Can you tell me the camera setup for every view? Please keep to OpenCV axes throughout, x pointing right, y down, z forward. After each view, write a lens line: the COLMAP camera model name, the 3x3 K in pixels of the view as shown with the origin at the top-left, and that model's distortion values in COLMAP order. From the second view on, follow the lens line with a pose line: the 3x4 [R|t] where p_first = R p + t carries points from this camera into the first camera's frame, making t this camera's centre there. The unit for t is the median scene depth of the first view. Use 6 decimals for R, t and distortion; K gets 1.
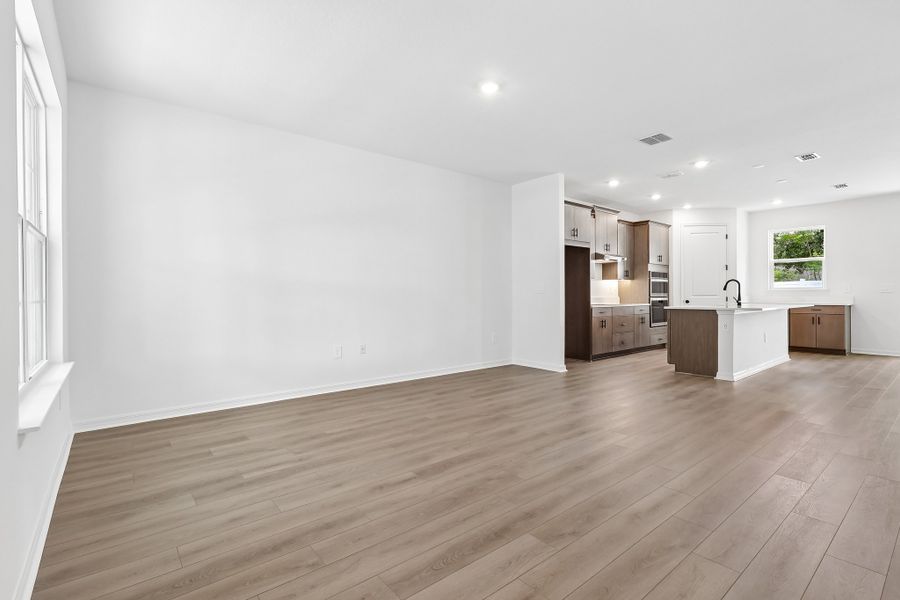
lens RADIAL K [[421.4, 0, 451.8], [0, 421.4, 299.3], [0, 0, 1]] dist [-0.002361, 0.000792]
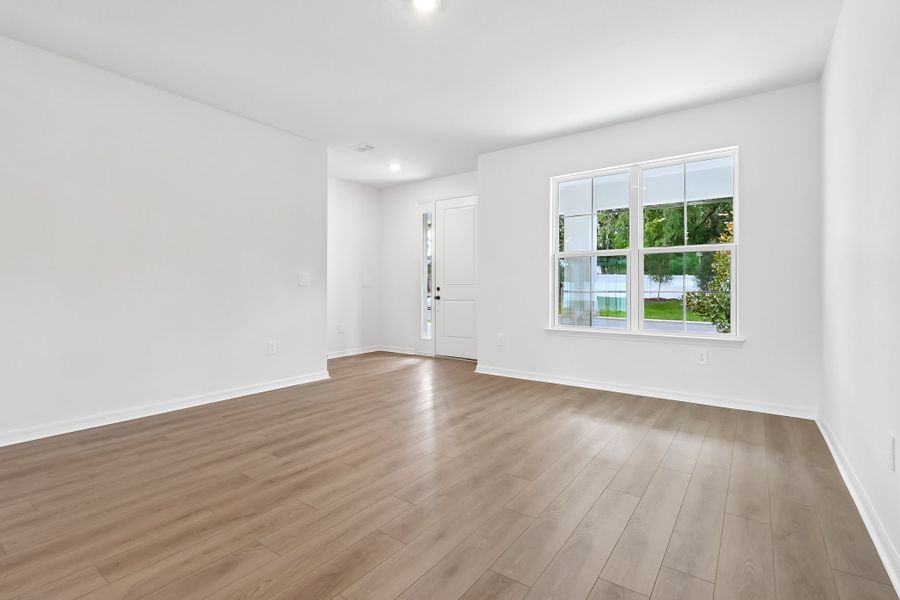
lens RADIAL K [[421.4, 0, 444.5], [0, 421.4, 285.9], [0, 0, 1]] dist [-0.002361, 0.000792]
pose [[-0.967492, -0.007904, -0.252778, 0.289507], [-0.009691, 0.999936, 0.005823, -0.016674], [0.252716, 0.008083, -0.967507, 2.009457]]
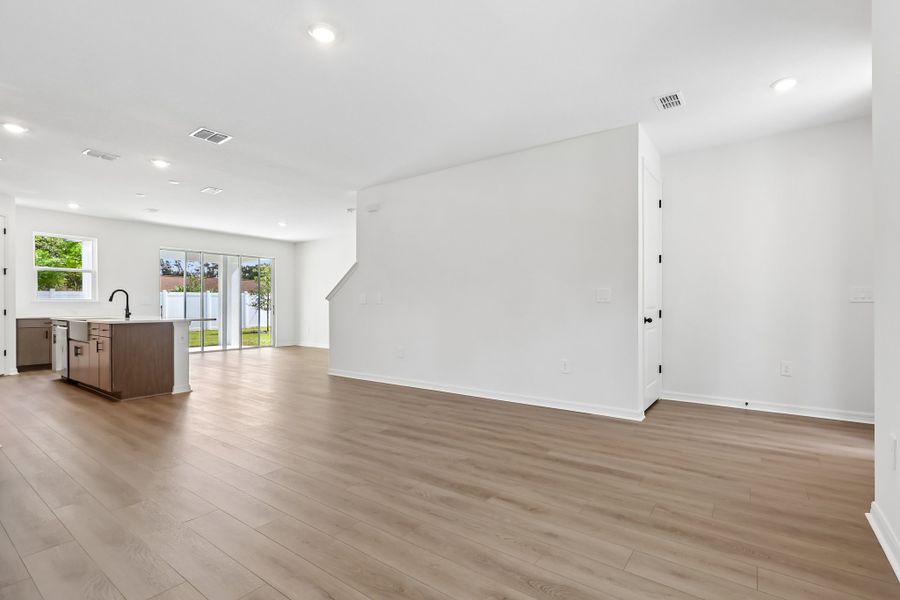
lens RADIAL K [[421.4, 0, 459.0], [0, 421.4, 301.7], [0, 0, 1]] dist [-0.002361, 0.000792]
pose [[-0.250626, 0.007161, 0.968057, -0.839219], [0.018703, 0.999822, -0.002554, -0.011054], [-0.967903, 0.017466, -0.250715, 1.123131]]
